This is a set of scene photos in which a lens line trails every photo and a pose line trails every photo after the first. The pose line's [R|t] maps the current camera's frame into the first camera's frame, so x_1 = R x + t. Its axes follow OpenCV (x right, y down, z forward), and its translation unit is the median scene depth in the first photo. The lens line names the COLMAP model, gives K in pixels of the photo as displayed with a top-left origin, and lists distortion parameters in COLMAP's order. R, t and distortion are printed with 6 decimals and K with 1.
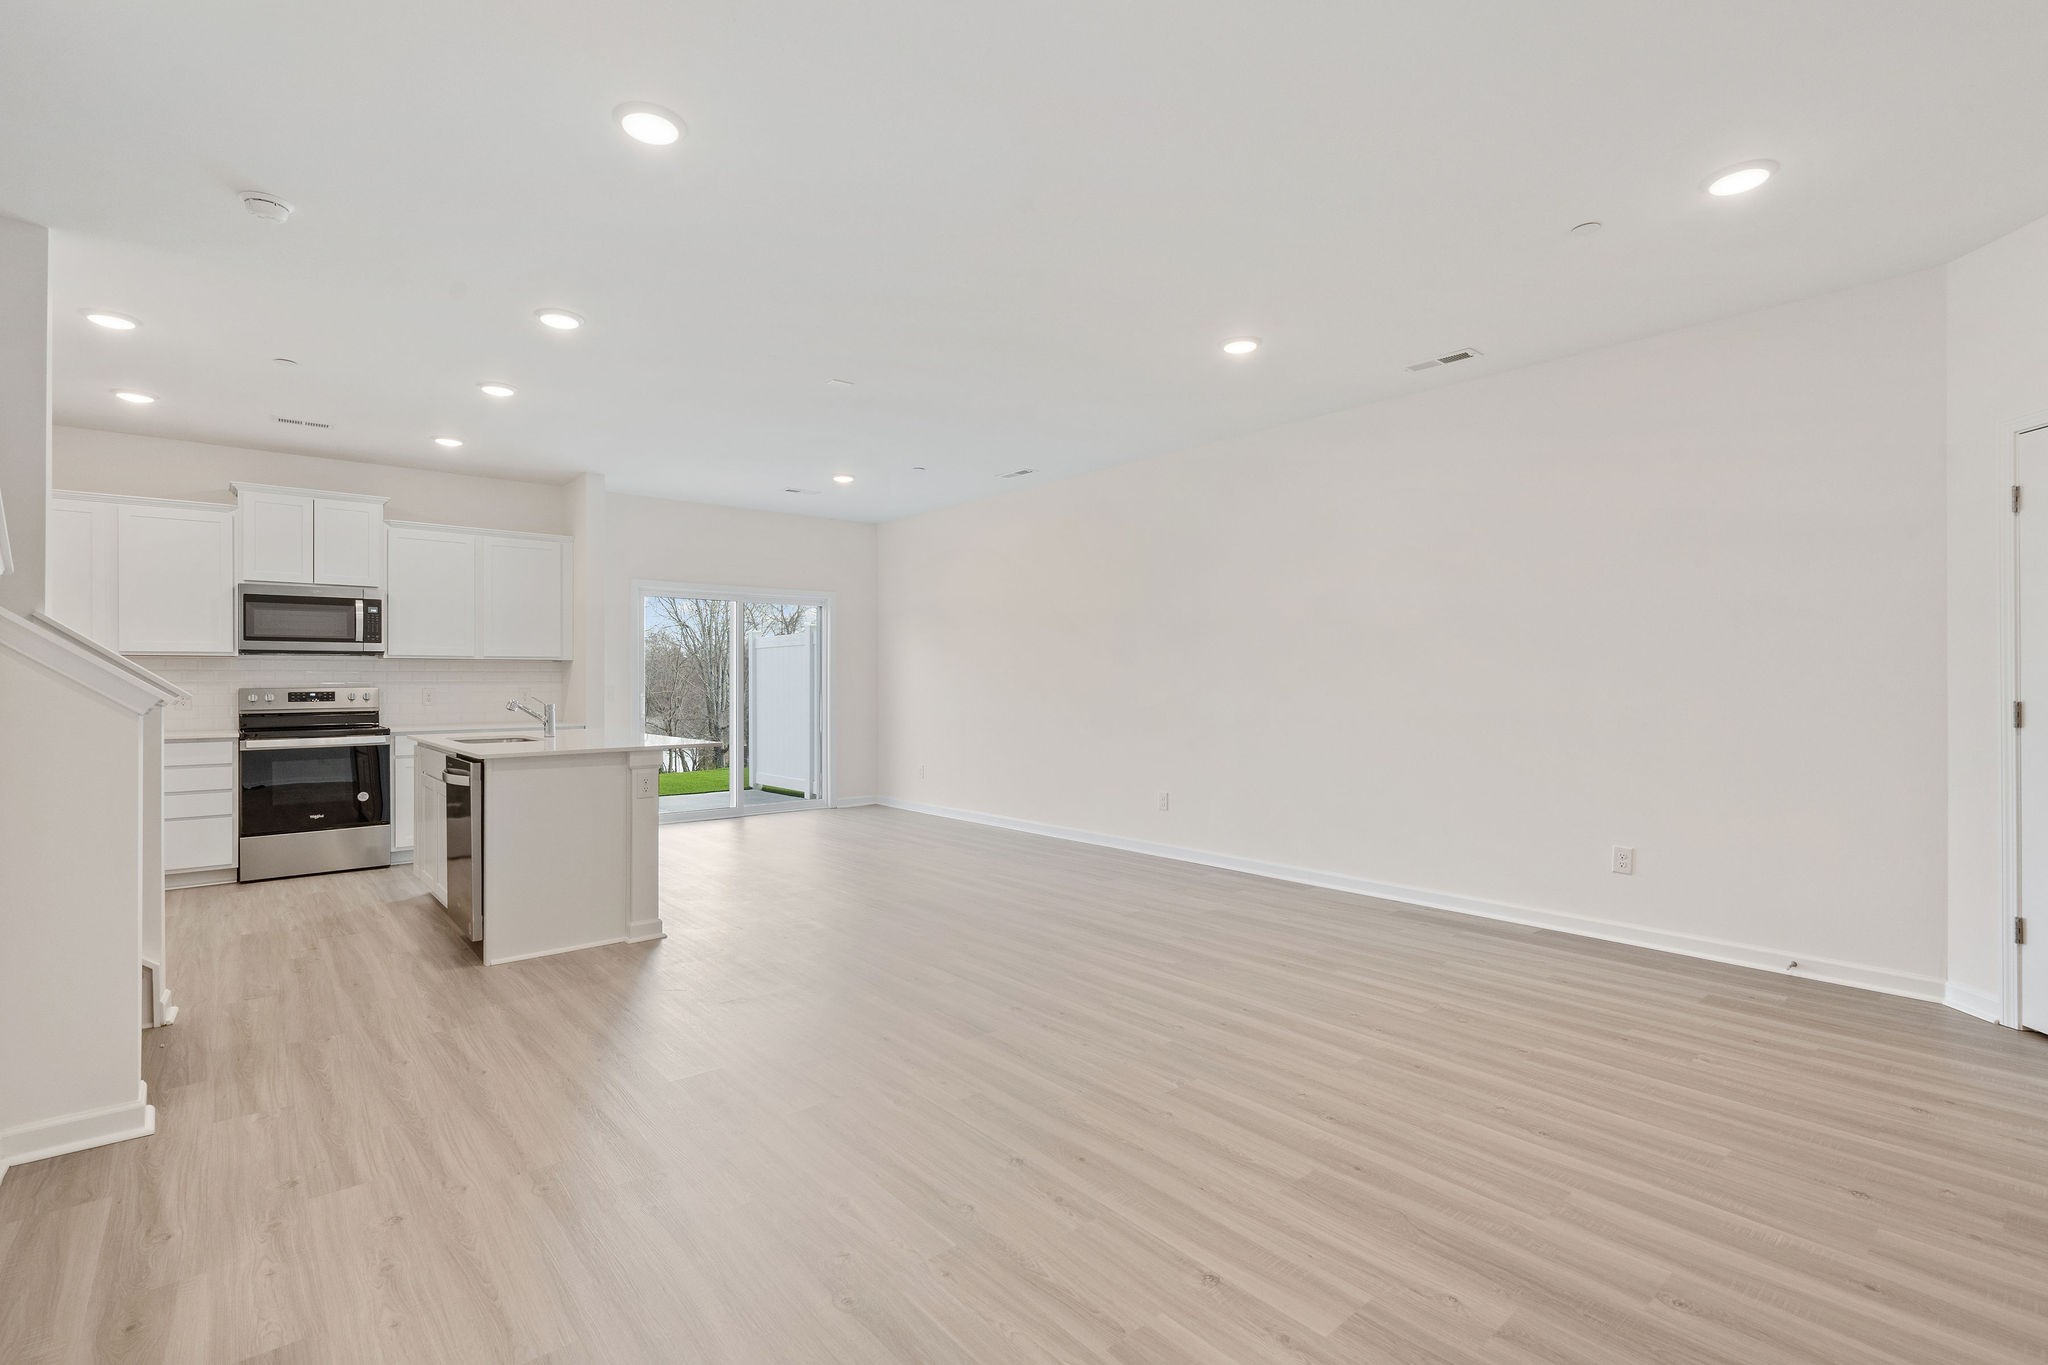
lens RADIAL K [[936.3, 0, 1016.2], [0, 936.3, 676.3], [0, 0, 1]] dist [-0.002677, -0.000296]
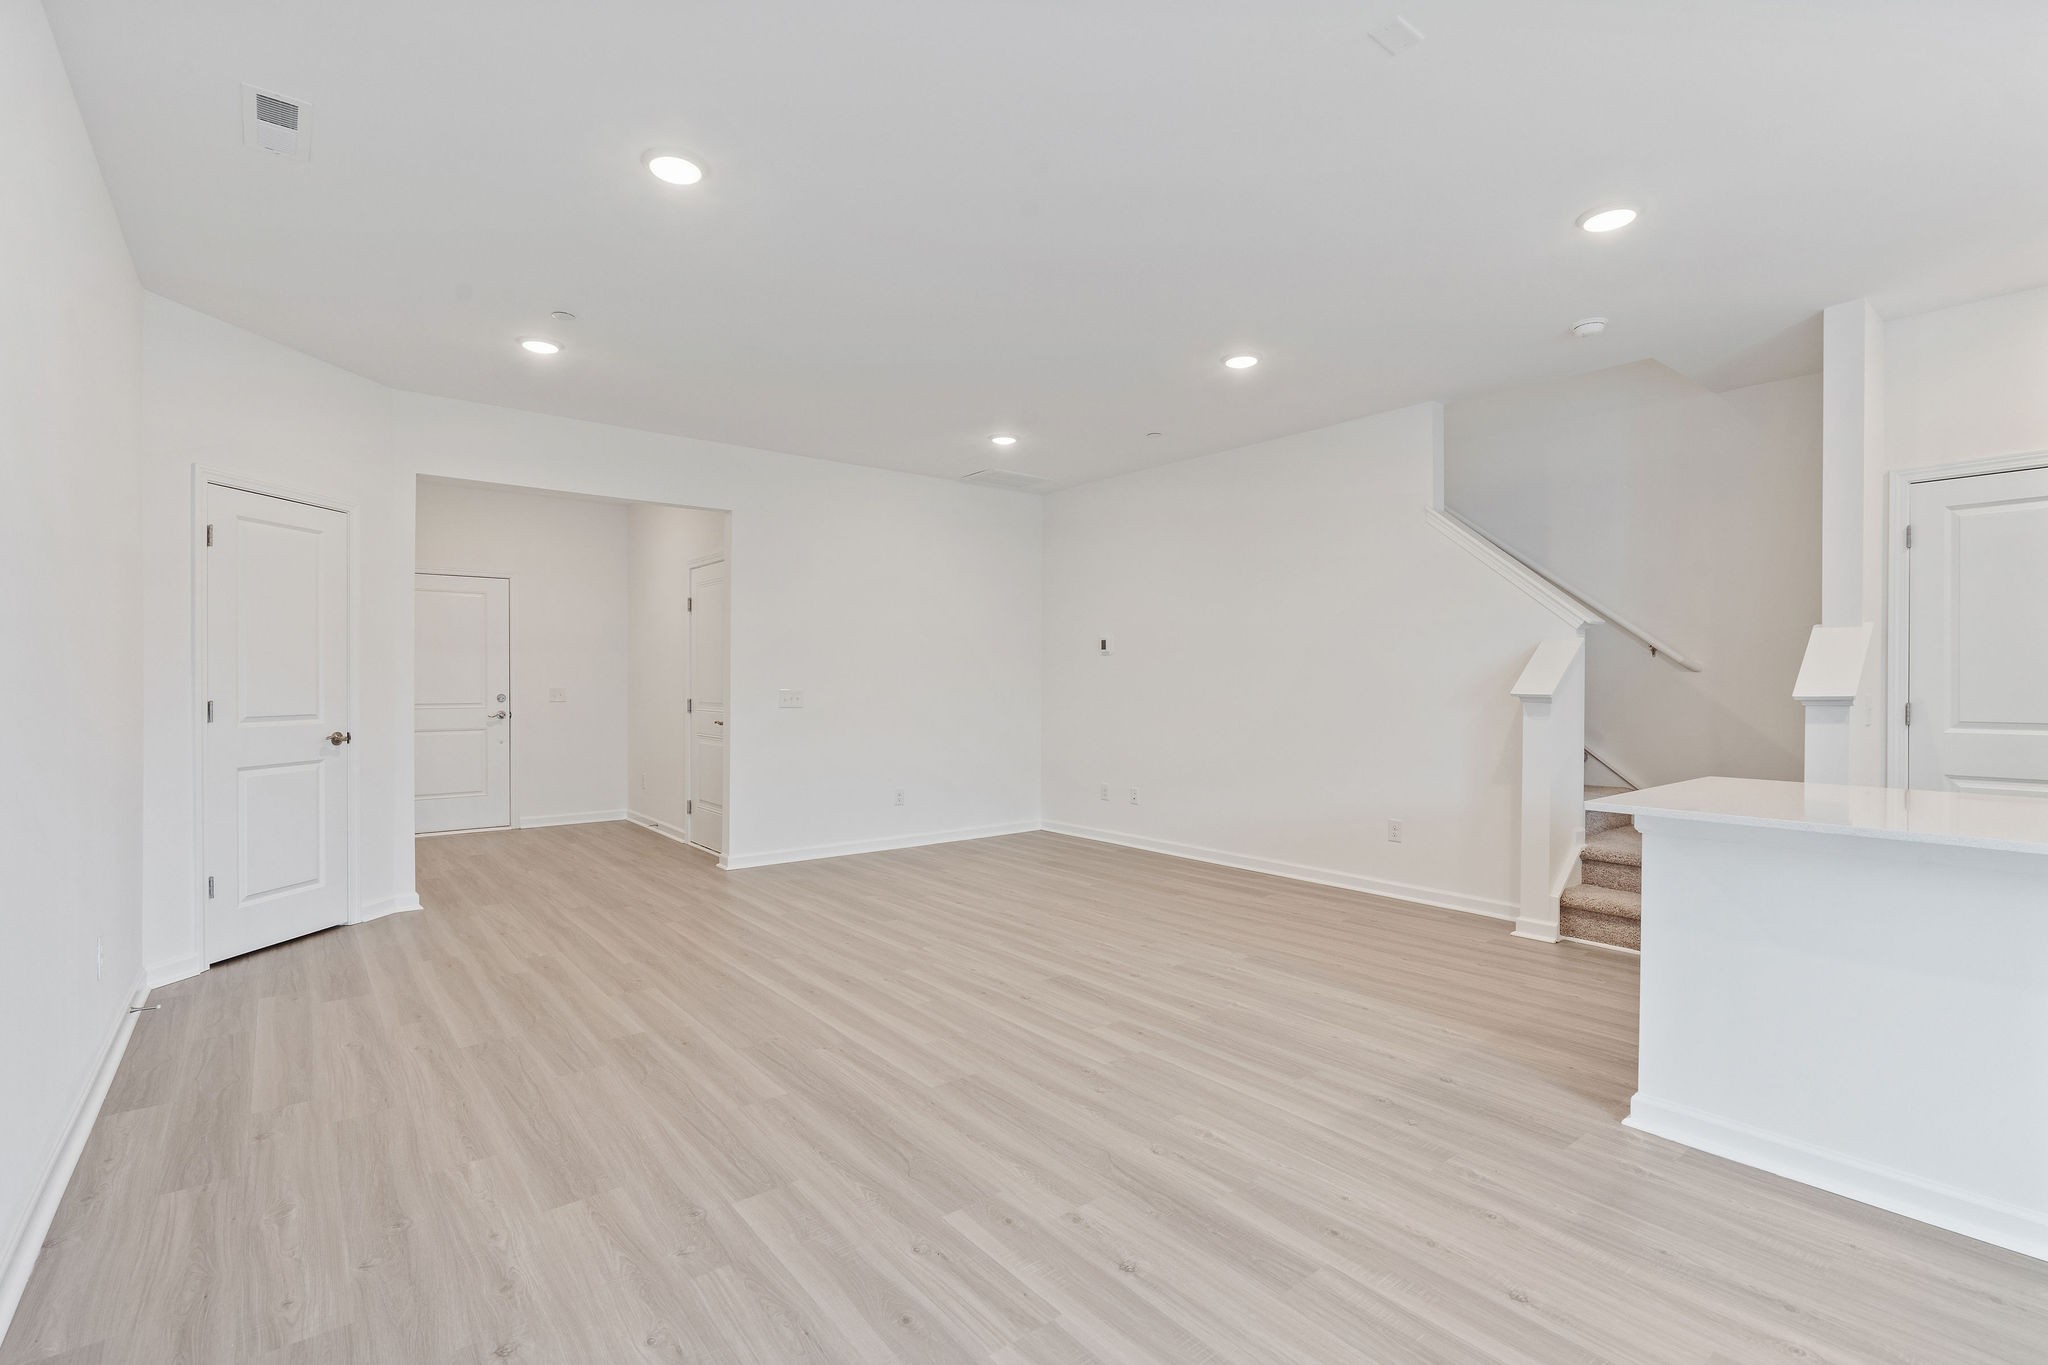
lens RADIAL K [[928.6, 0, 1015.0], [0, 928.6, 686.5], [0, 0, 1]] dist [-0.003802, 0.000387]
pose [[-0.999567, 0.000886, 0.029406, -0.010765], [0.000850, 0.999999, -0.001236, 0.005972], [-0.029407, -0.001210, -0.999567, 1.199831]]
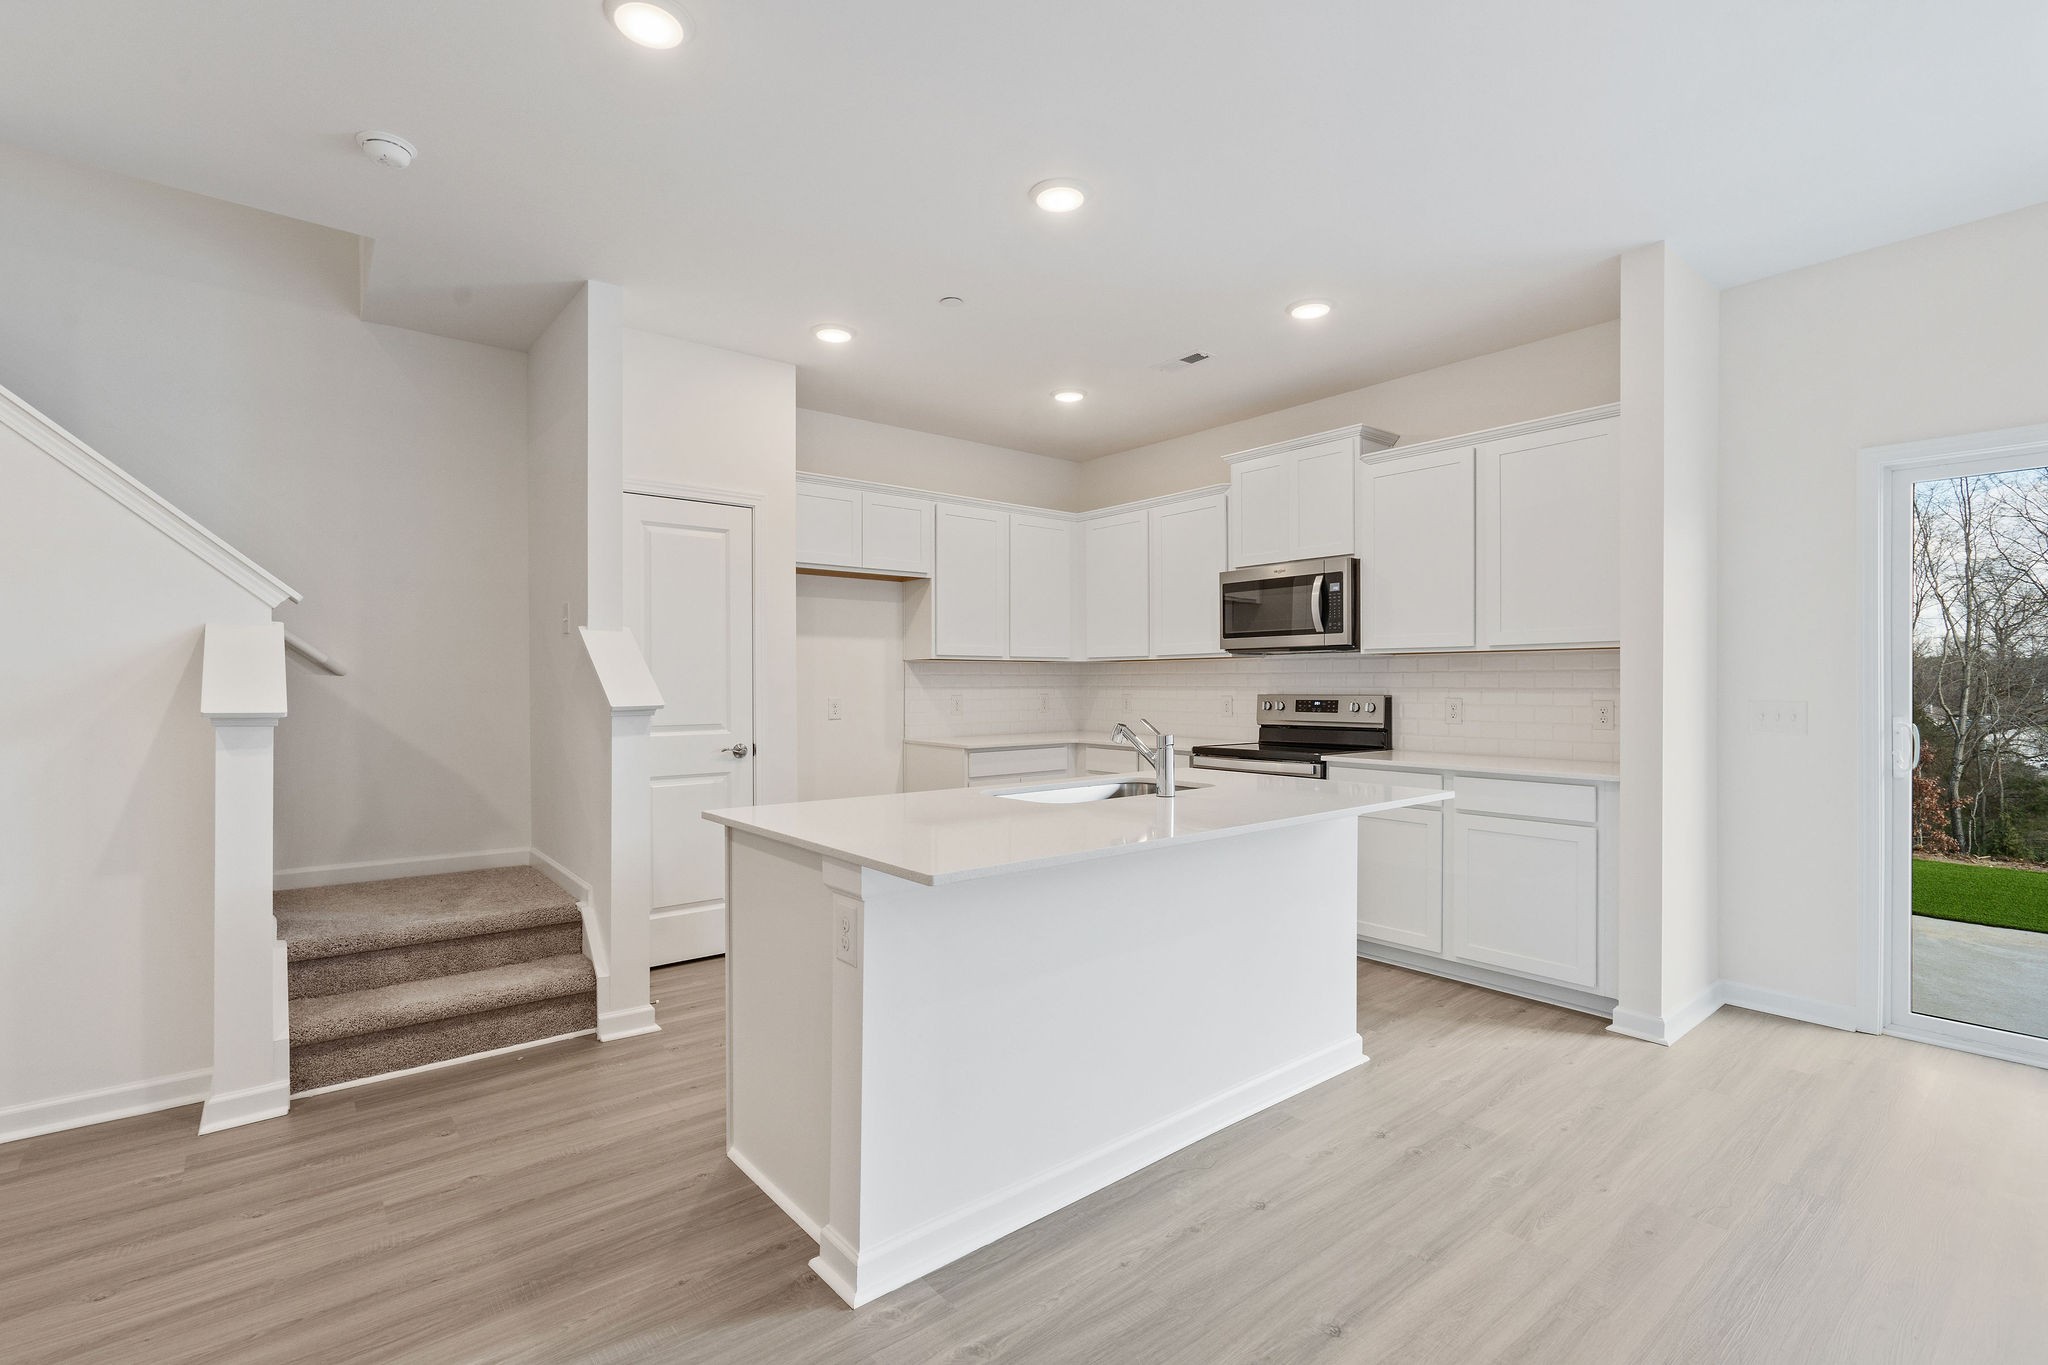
lens RADIAL K [[928.6, 0, 1015.0], [0, 928.6, 686.5], [0, 0, 1]] dist [-0.003802, 0.000387]
pose [[-0.021783, 0.006994, -0.999738, 0.028642], [0.006802, 0.999953, 0.006847, -0.001587], [0.999740, -0.006652, -0.021829, 0.819932]]
